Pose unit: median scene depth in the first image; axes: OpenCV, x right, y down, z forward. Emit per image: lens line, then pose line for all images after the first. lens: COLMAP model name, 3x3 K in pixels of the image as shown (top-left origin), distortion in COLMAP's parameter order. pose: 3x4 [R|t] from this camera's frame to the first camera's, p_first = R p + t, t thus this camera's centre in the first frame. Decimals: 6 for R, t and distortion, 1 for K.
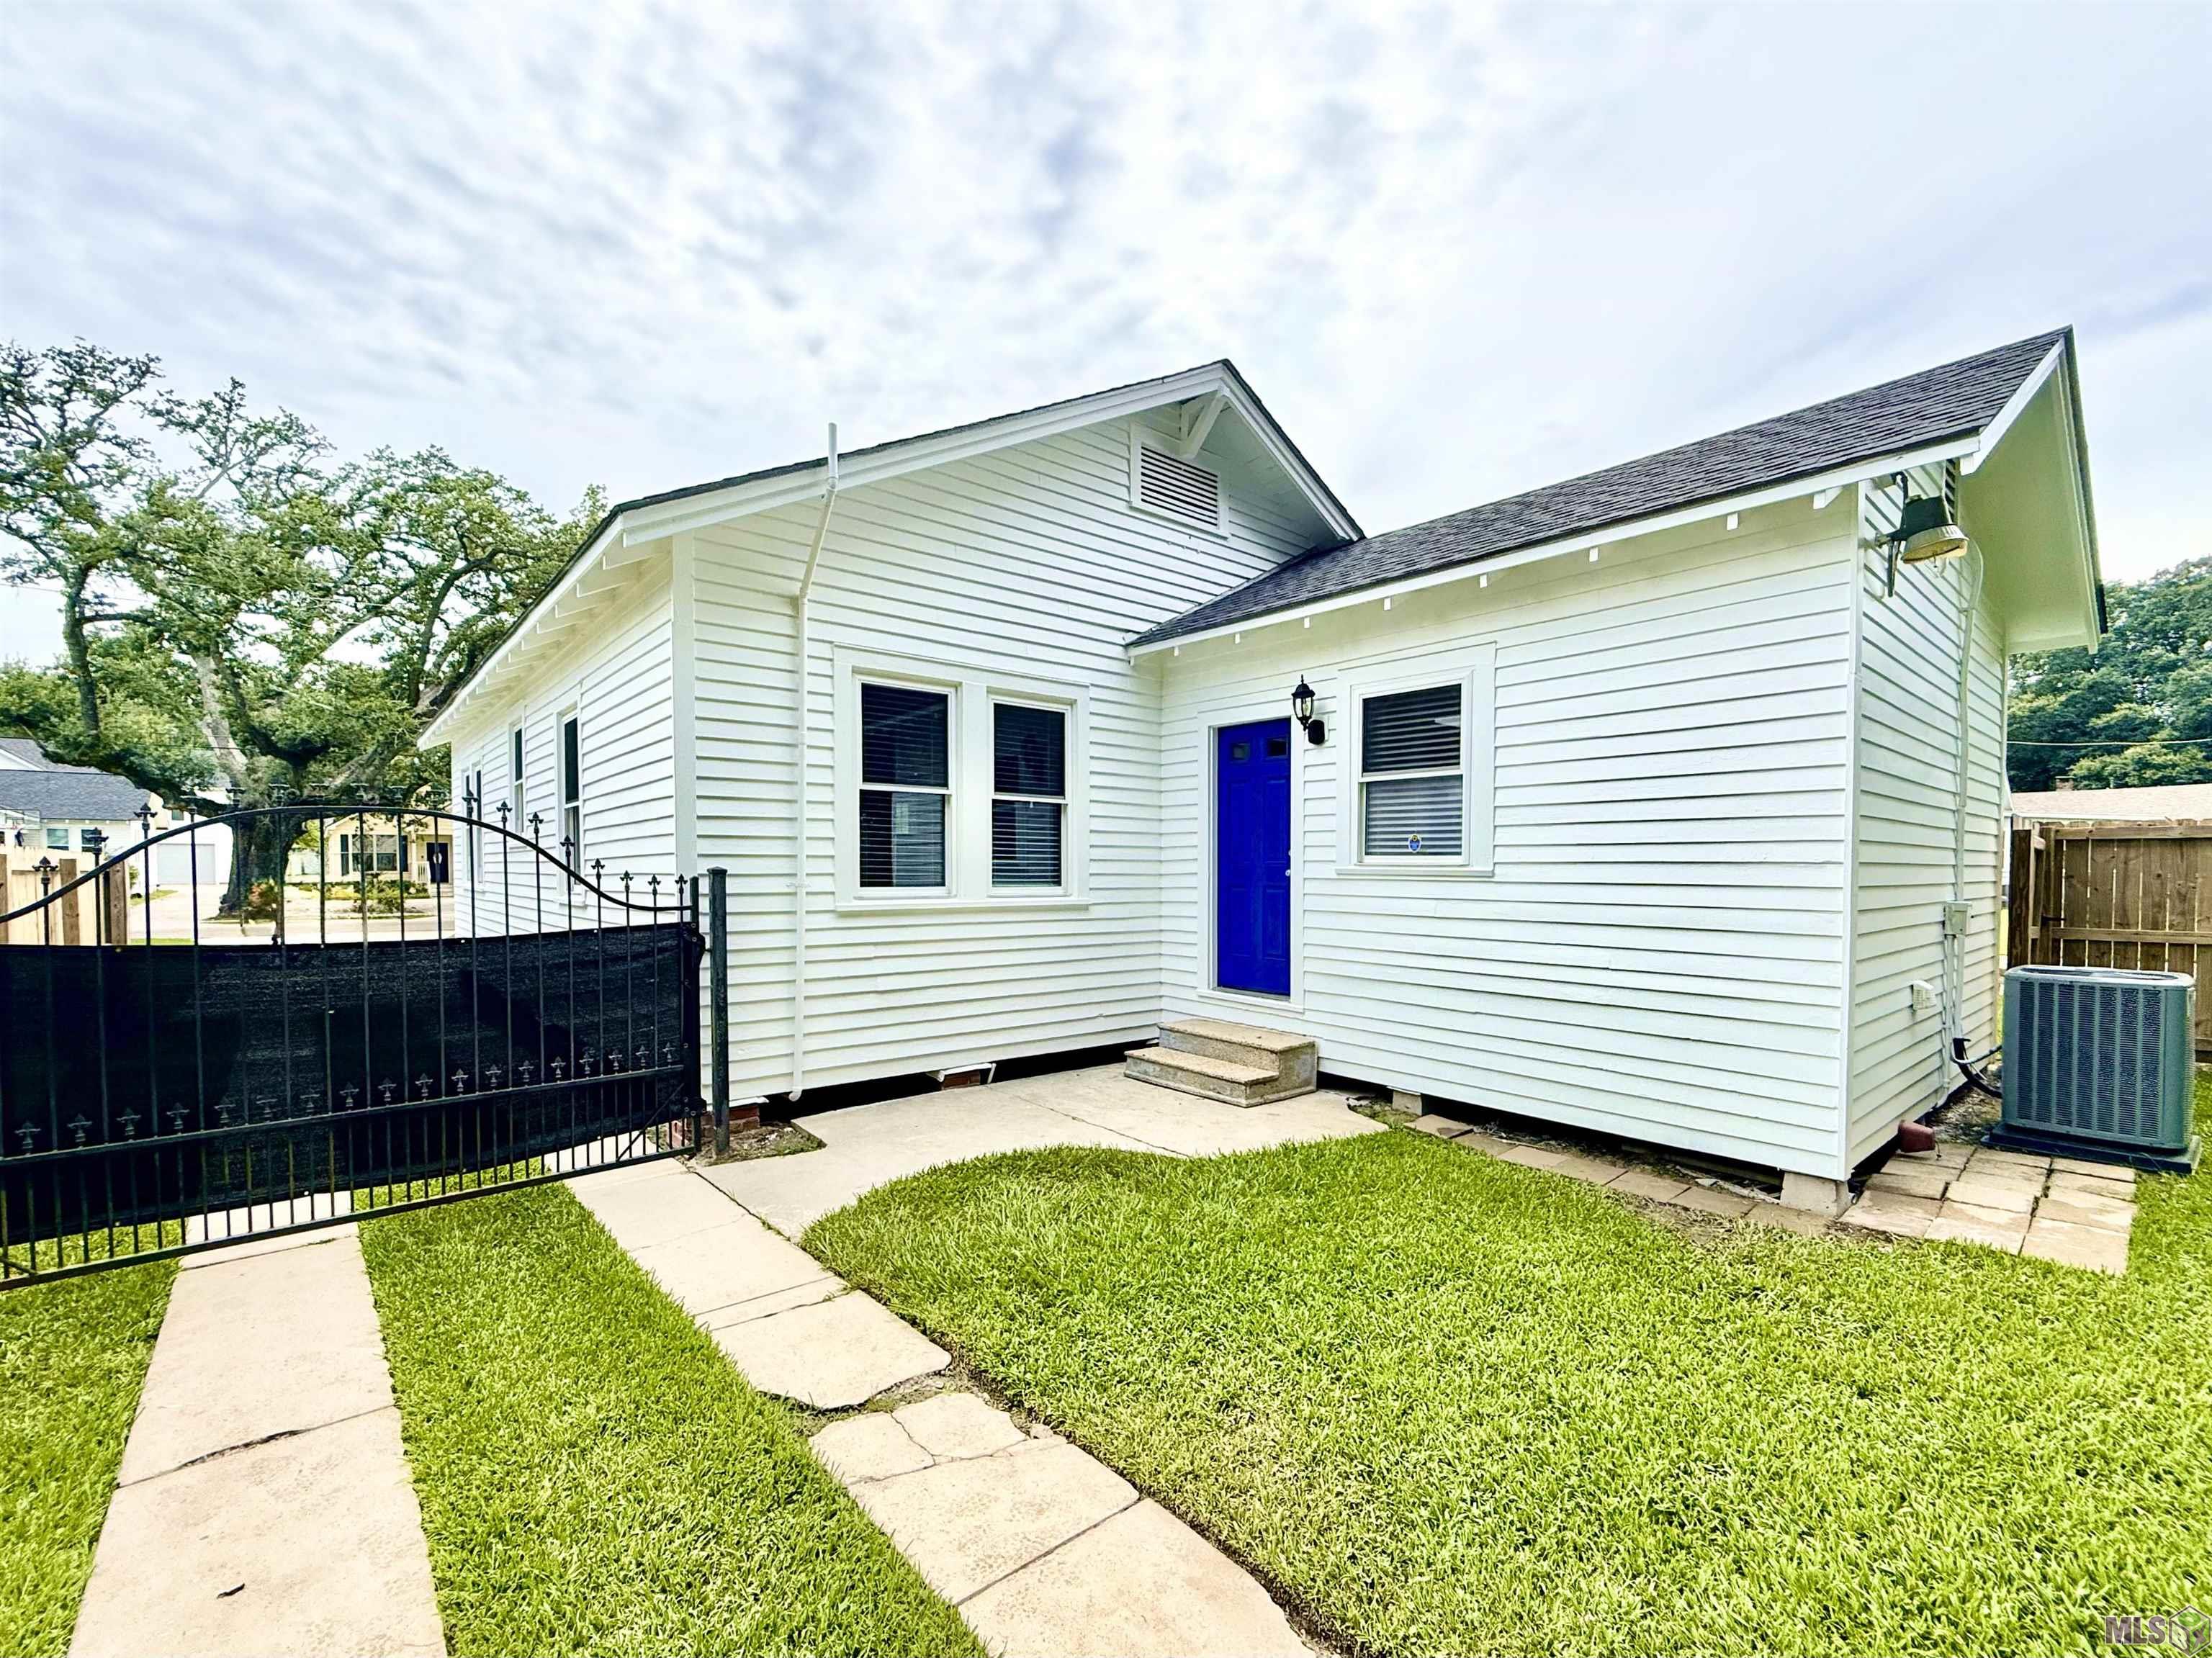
lens RADIAL K [[939.3, 0, 1091.9], [0, 939.3, 893.9], [0, 0, 1]] dist [-0.000693, 0.000248]
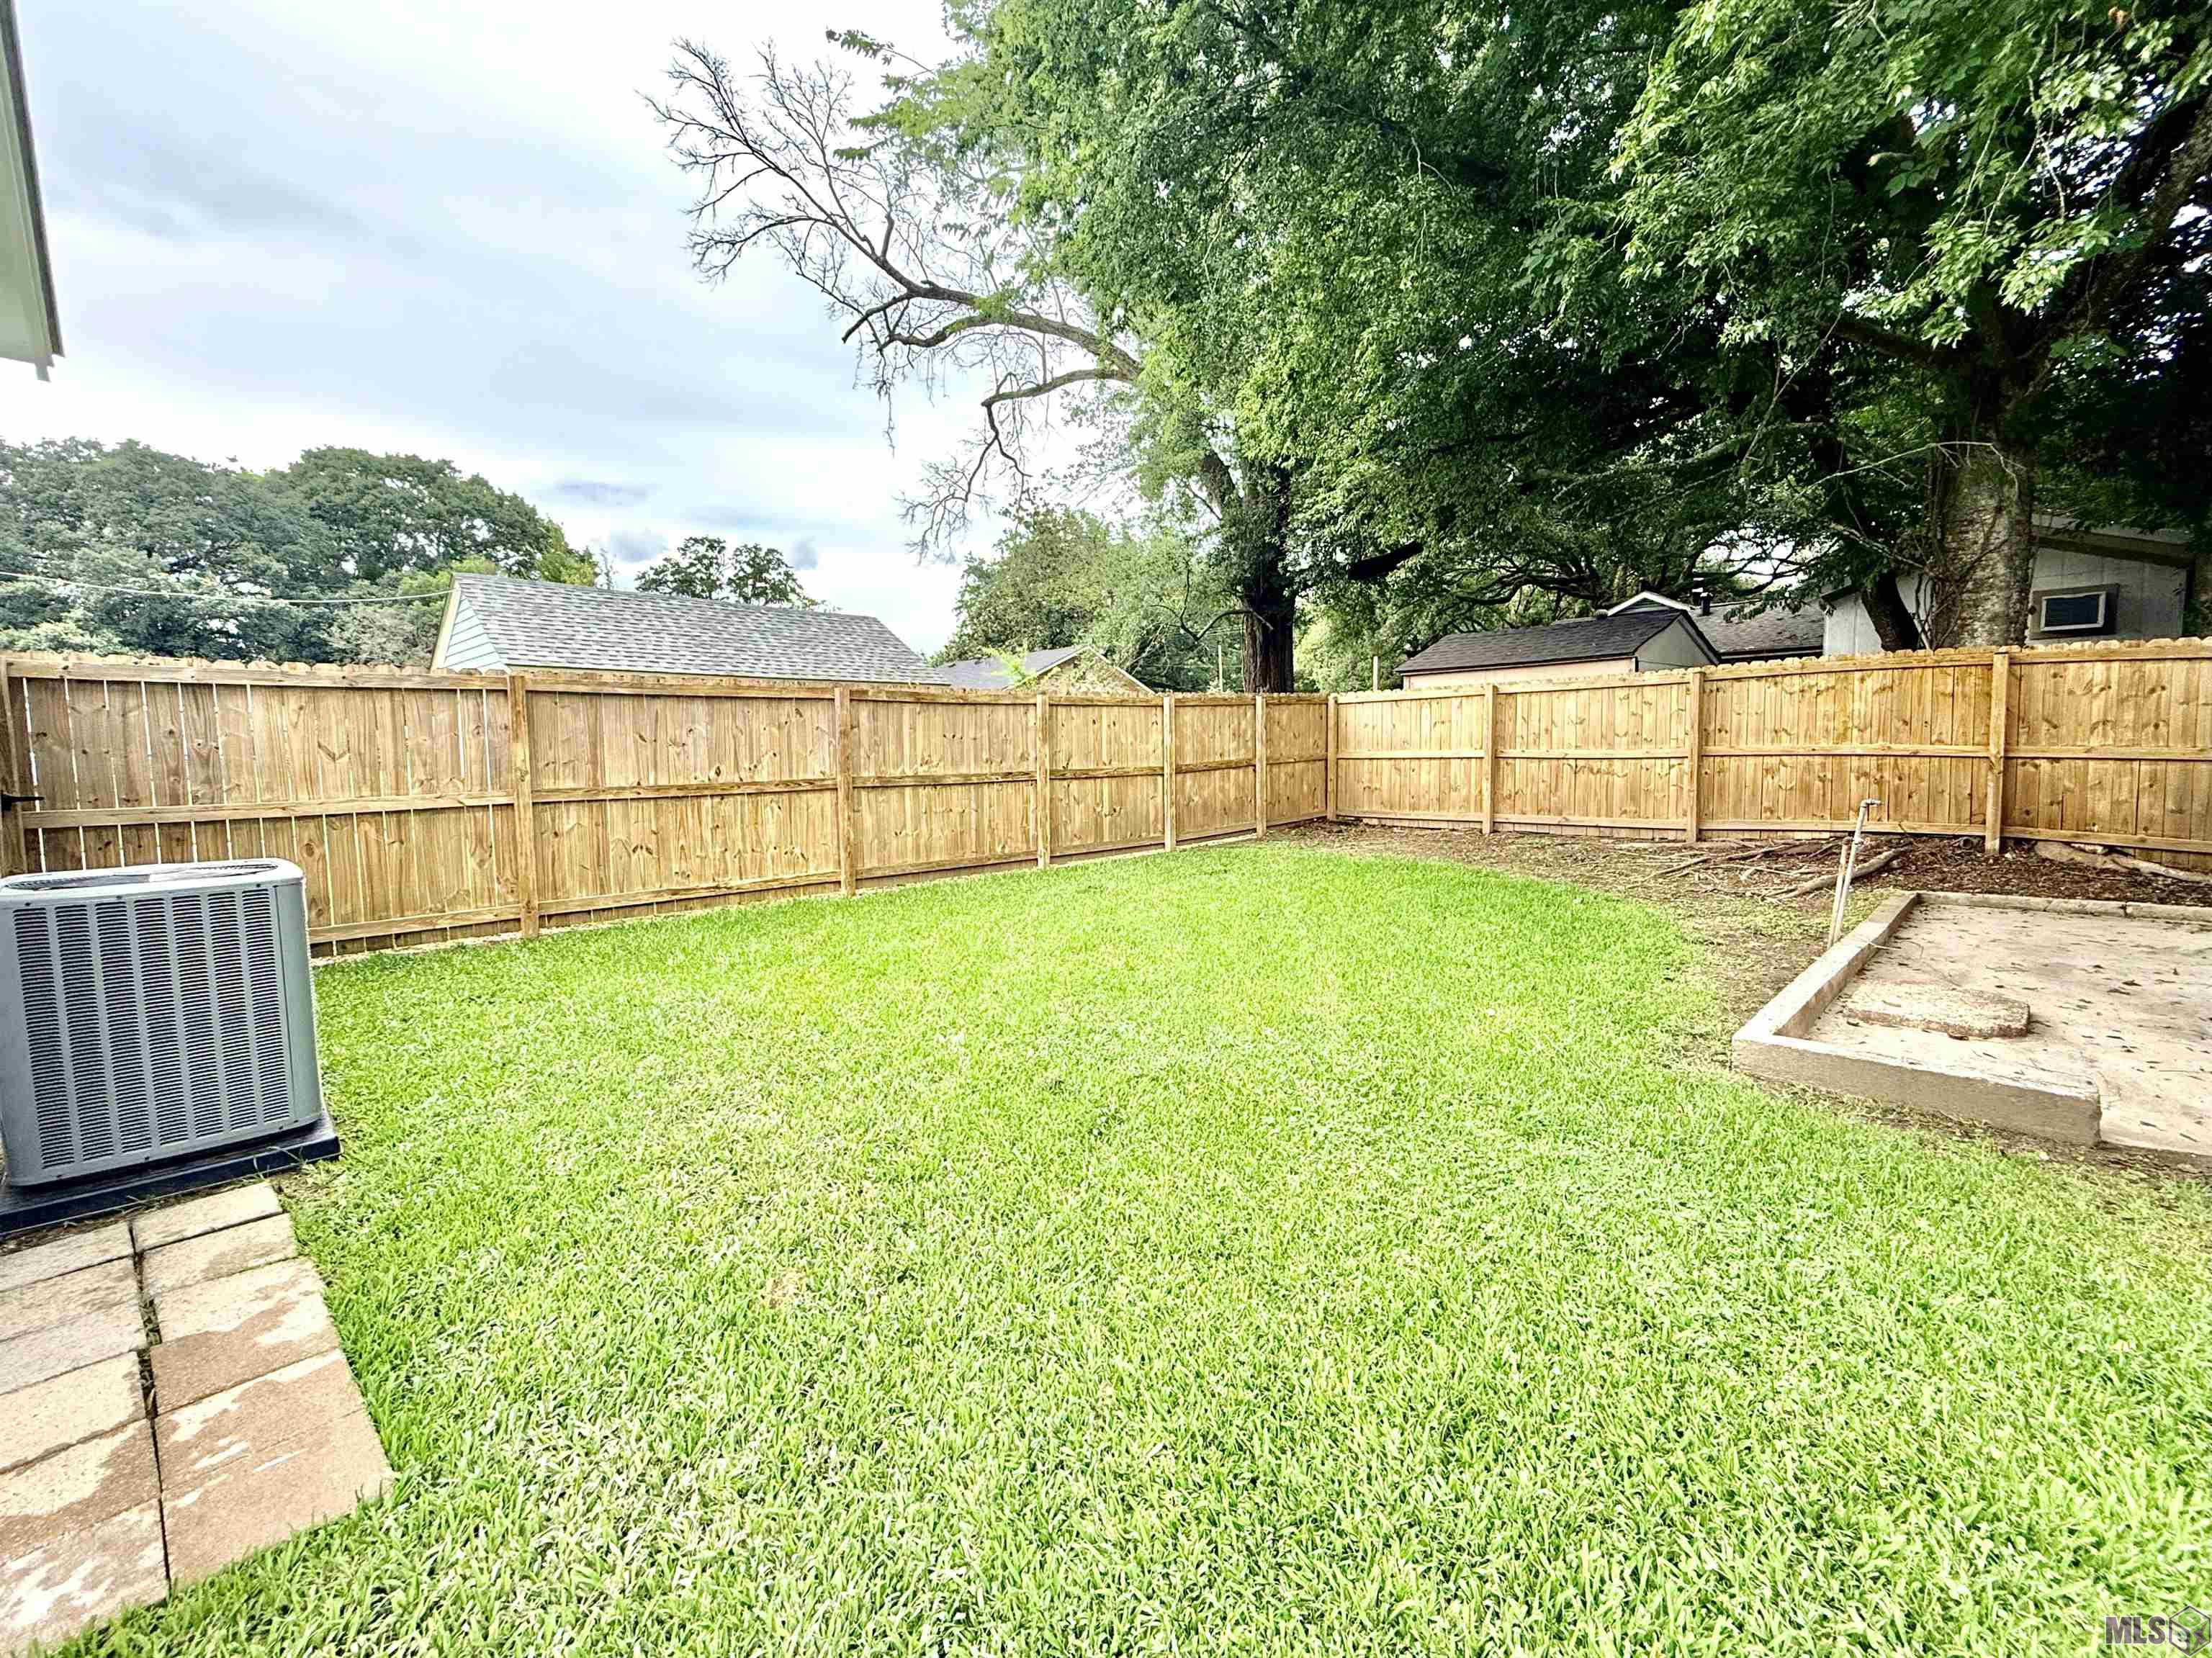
lens RADIAL K [[882.2, 0, 1105.6], [0, 882.2, 819.5], [0, 0, 1]] dist [0.000706, -0.000052]
pose [[-0.141397, -0.077256, 0.986934, 0.332435], [0.039587, 0.995712, 0.083614, 0.020299], [-0.989161, 0.050892, -0.137732, 0.364646]]
